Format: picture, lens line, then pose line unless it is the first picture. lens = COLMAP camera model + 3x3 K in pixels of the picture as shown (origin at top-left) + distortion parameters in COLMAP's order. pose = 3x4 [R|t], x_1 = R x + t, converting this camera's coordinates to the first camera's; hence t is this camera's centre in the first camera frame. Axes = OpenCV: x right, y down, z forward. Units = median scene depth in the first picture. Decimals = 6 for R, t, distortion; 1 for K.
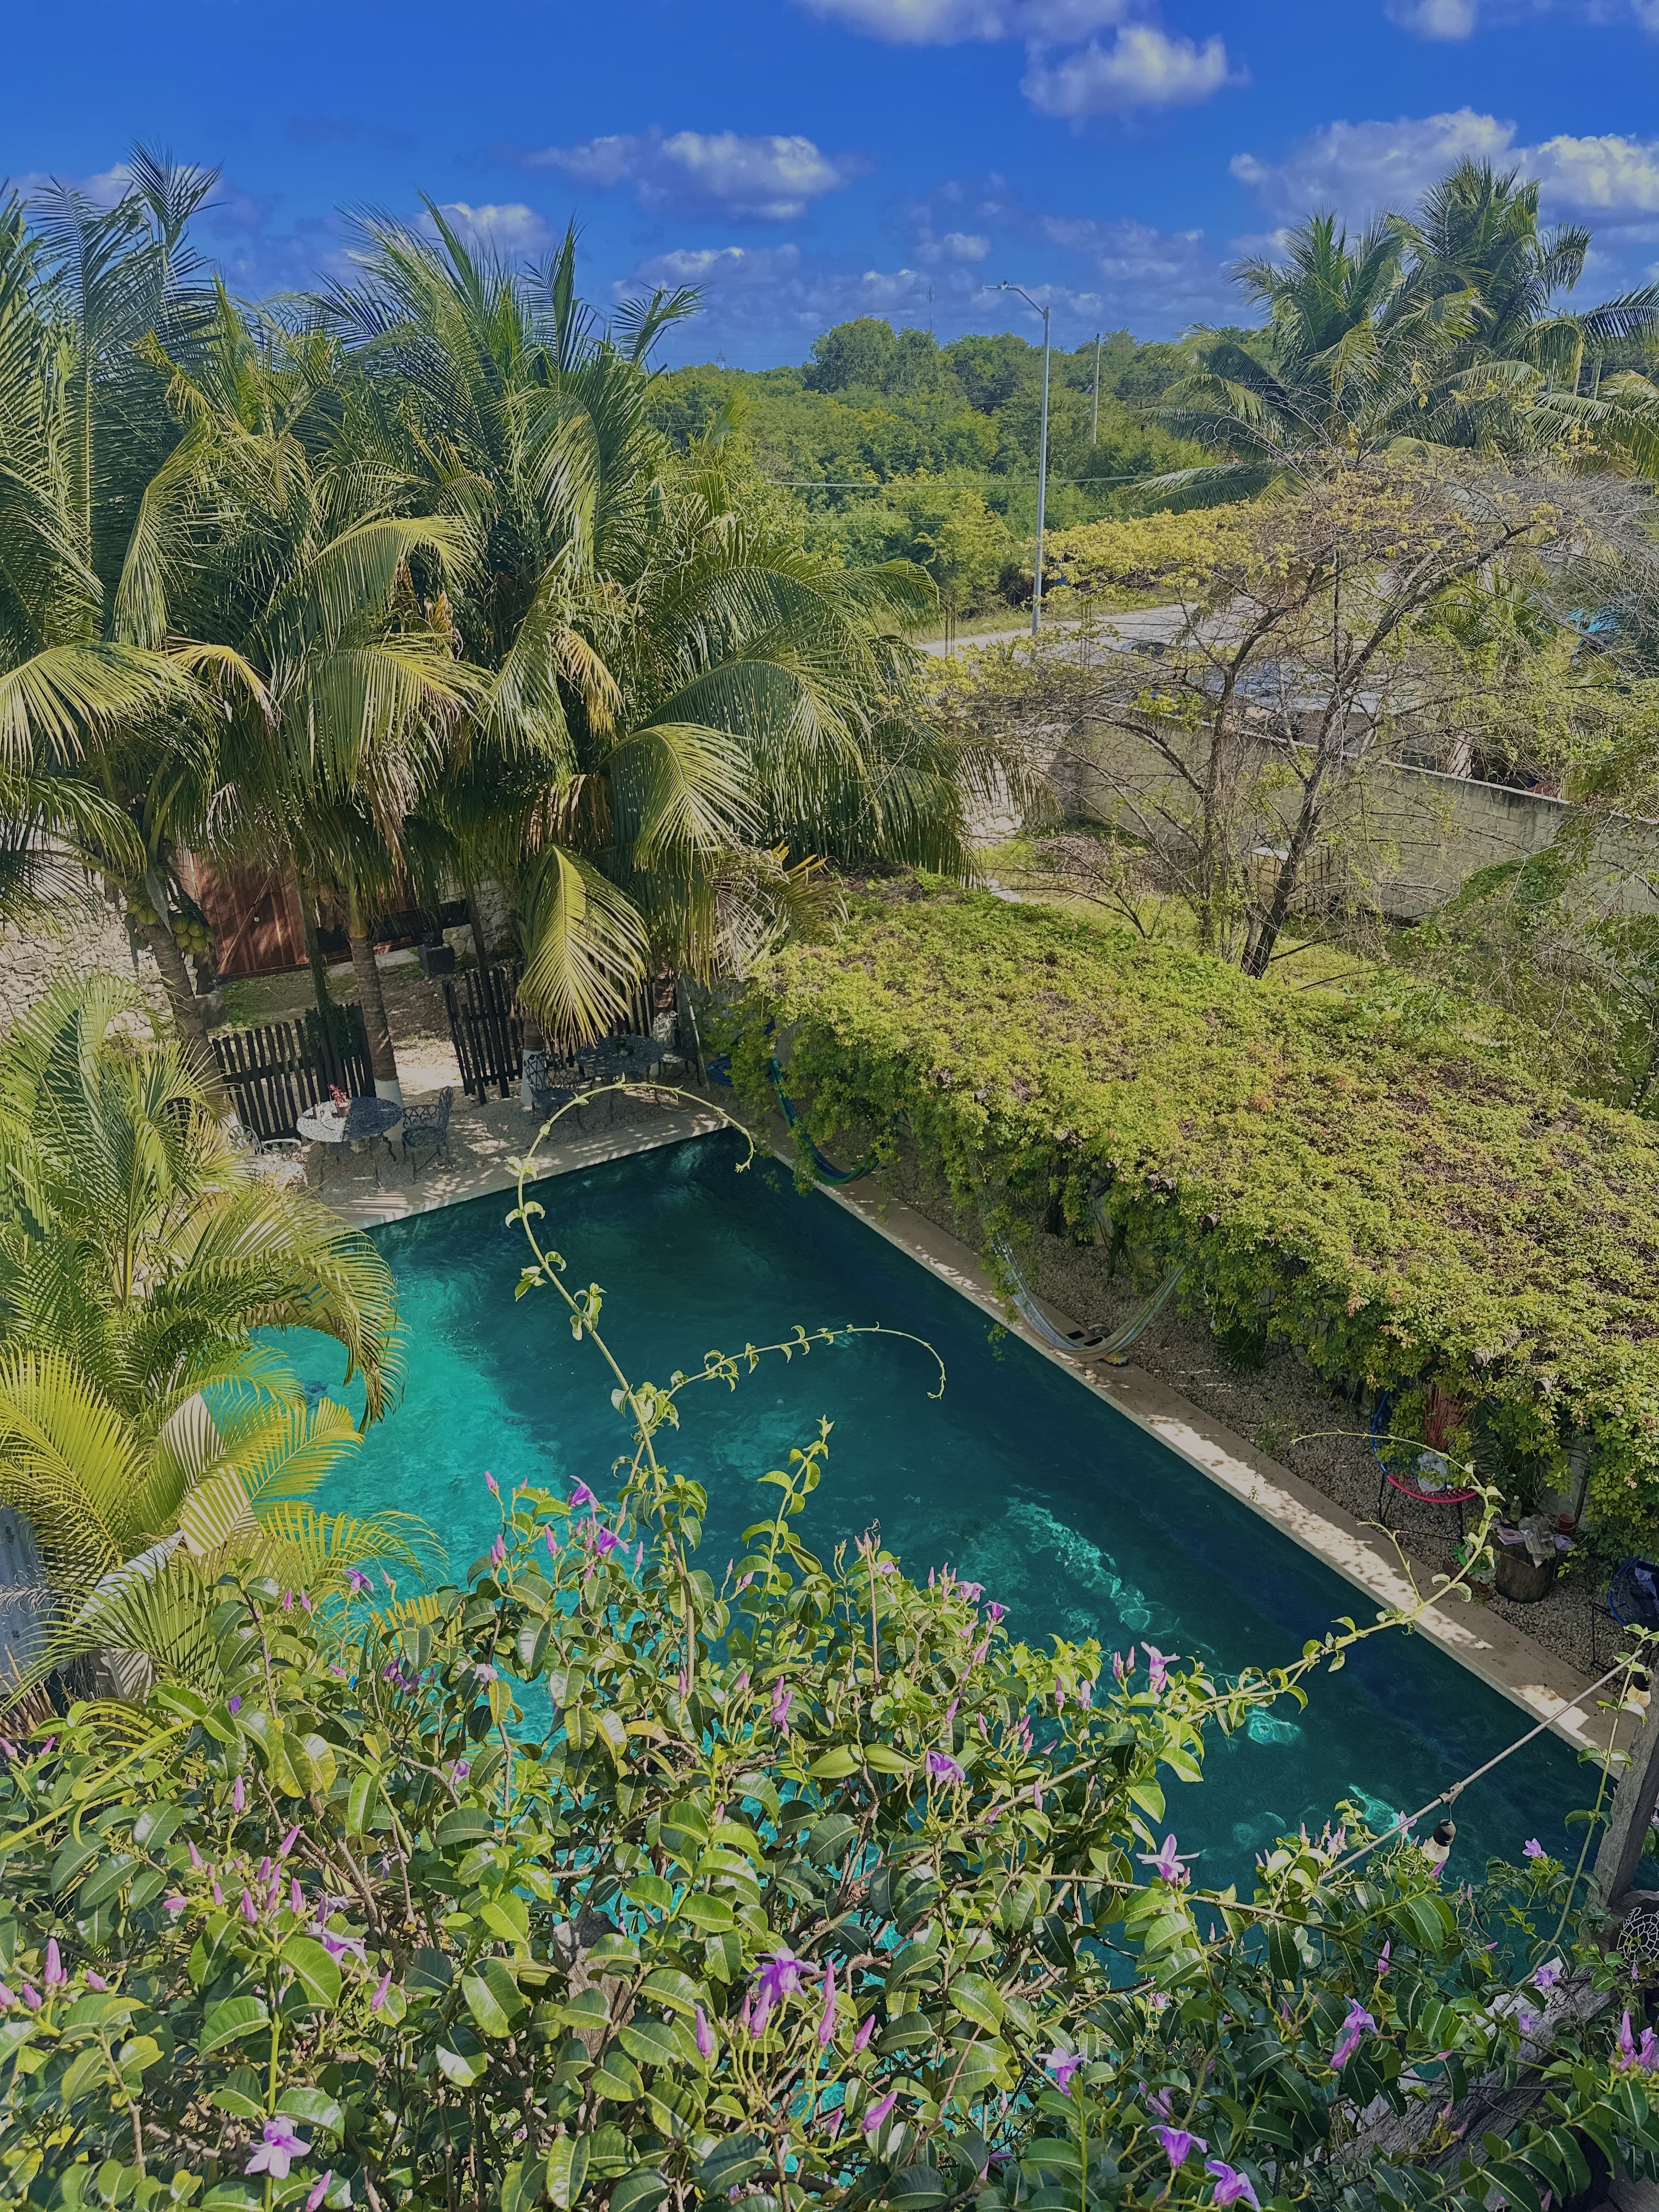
lens RADIAL K [[1548.0, 0, 839.7], [0, 1548.0, 1102.3], [0, 0, 1]] dist [0.159889, -0.333561]
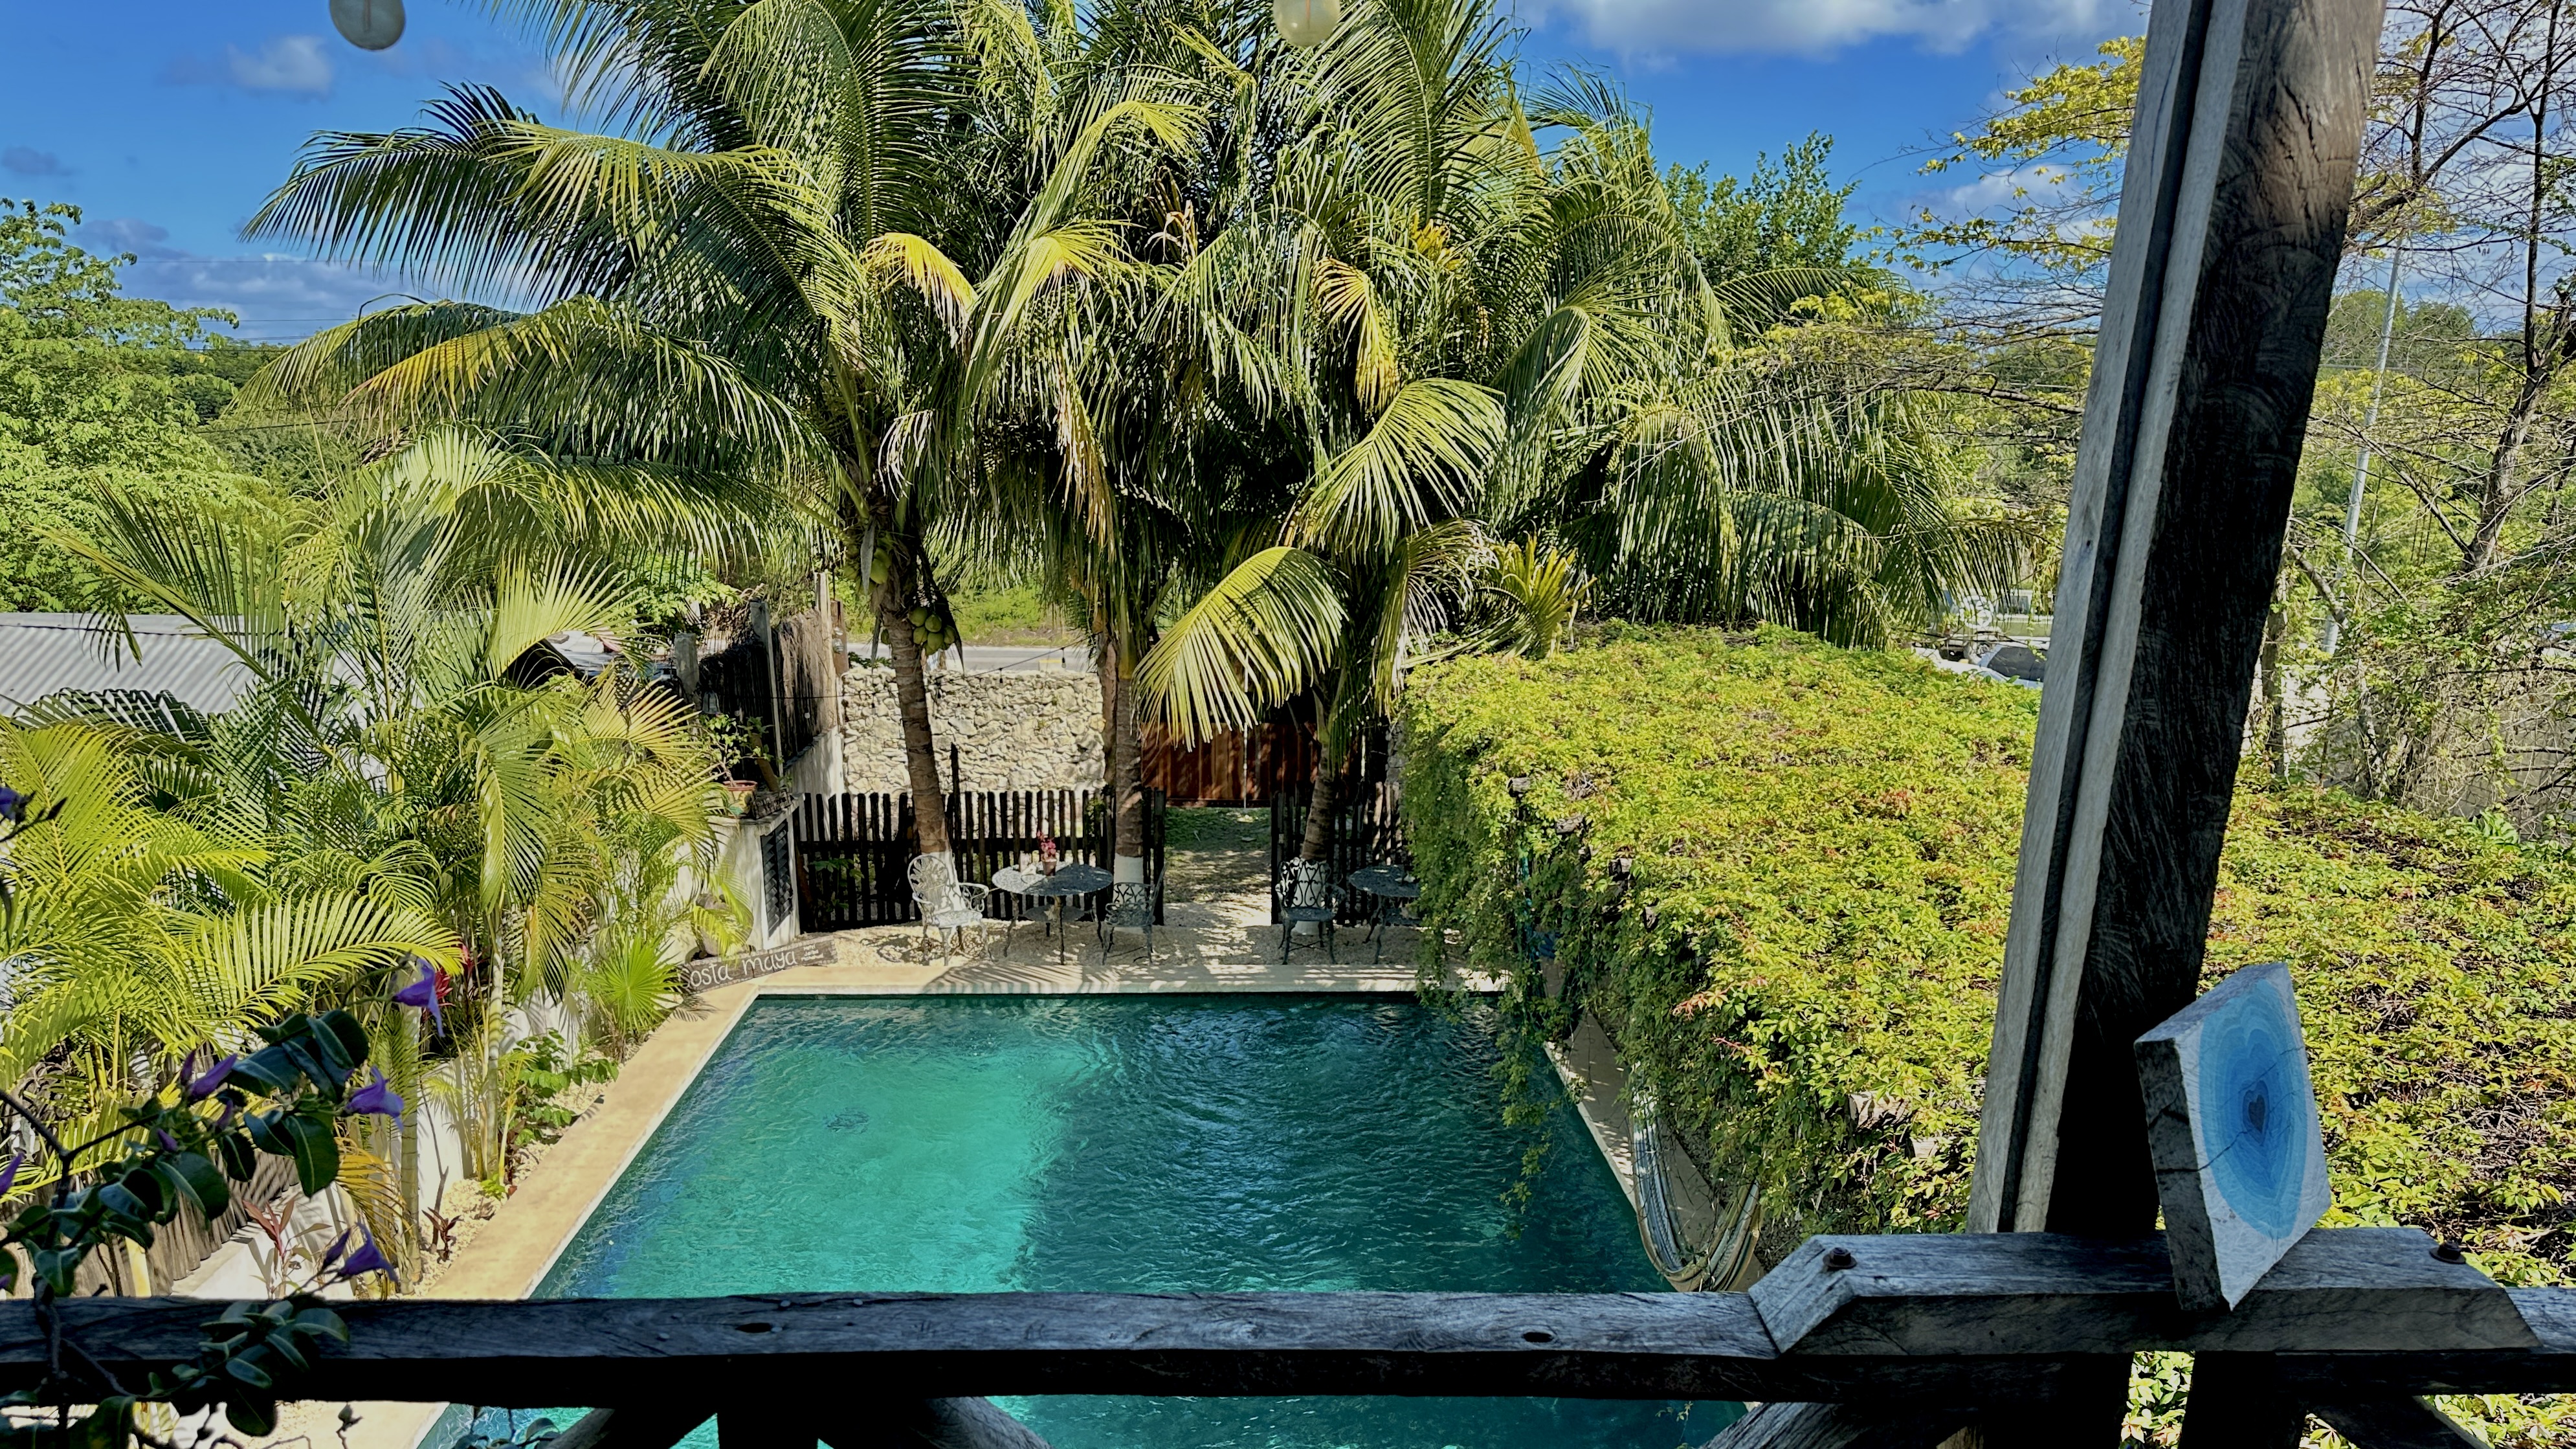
lens RADIAL K [[1808.0, 0, 1282.5], [0, 1808.0, 1075.1], [0, 0, 1]] dist [0.002523, -0.000390]
pose [[0.868544, 0.199670, -0.453612, 0.372635], [-0.233517, 0.972163, -0.019198, 0.151384], [0.437152, 0.122601, 0.890992, 0.309396]]
